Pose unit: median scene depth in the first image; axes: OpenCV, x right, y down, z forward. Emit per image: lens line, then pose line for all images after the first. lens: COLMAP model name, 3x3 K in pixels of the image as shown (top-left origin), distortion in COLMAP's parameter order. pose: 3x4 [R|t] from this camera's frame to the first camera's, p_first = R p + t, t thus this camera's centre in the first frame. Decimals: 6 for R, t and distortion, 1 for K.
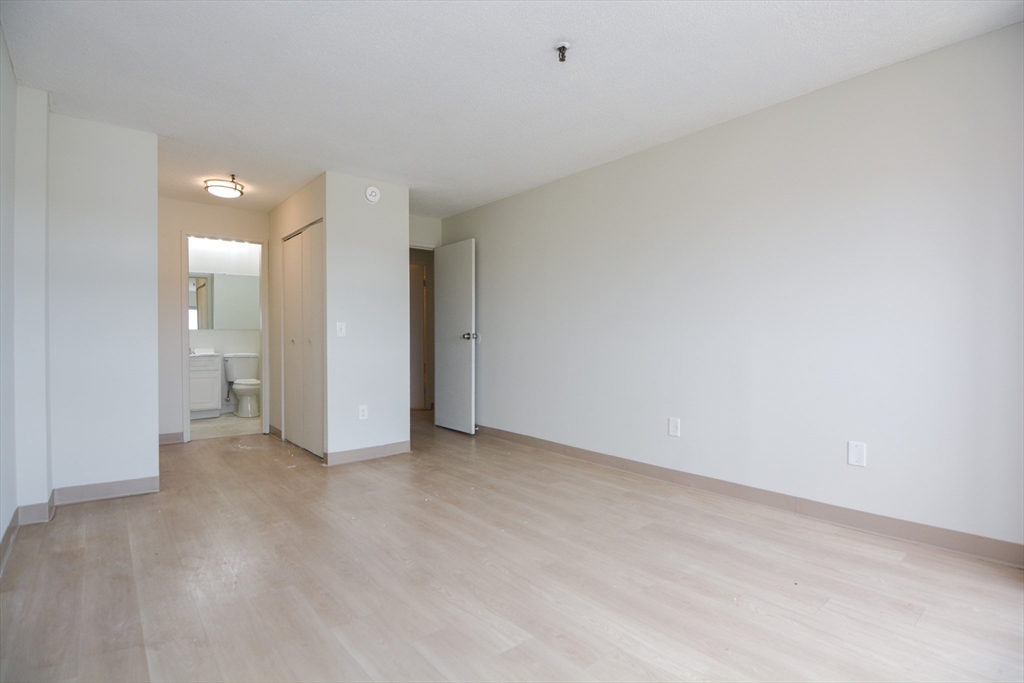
lens RADIAL K [[526.3, 0, 514.4], [0, 526.3, 339.0], [0, 0, 1]] dist [0.029486, -0.000019]
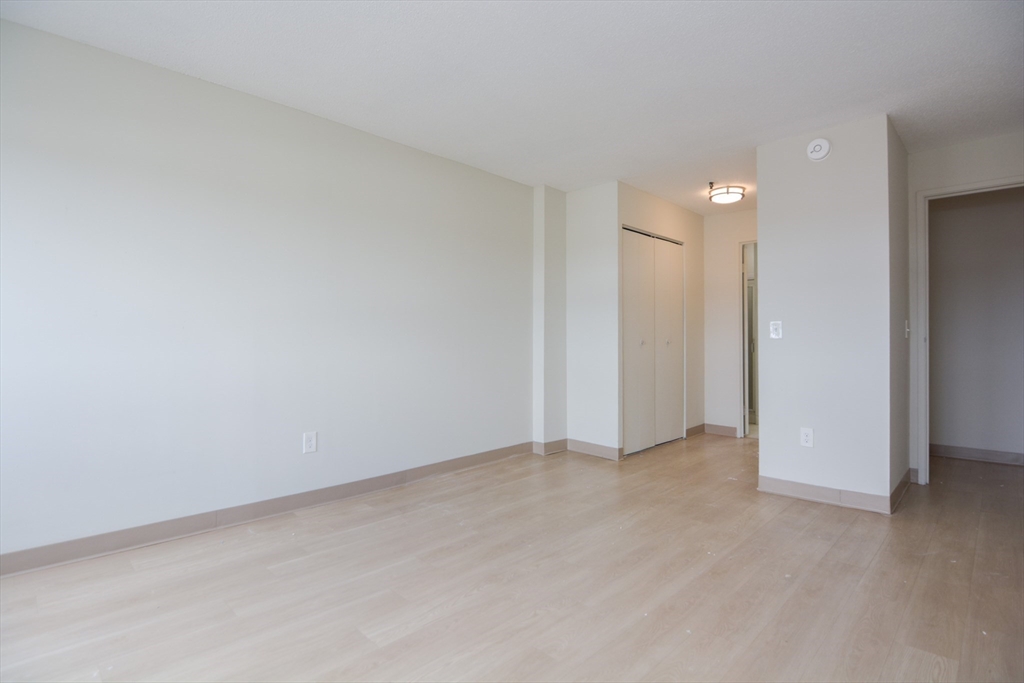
lens RADIAL K [[526.3, 0, 512.0], [0, 526.3, 339.4], [0, 0, 1]] dist [0.029486, -0.000019]
pose [[0.124004, 0.004413, -0.992272, 0.429043], [-0.009872, 0.999946, 0.003213, -0.001756], [0.992233, 0.009397, 0.124041, 0.477811]]
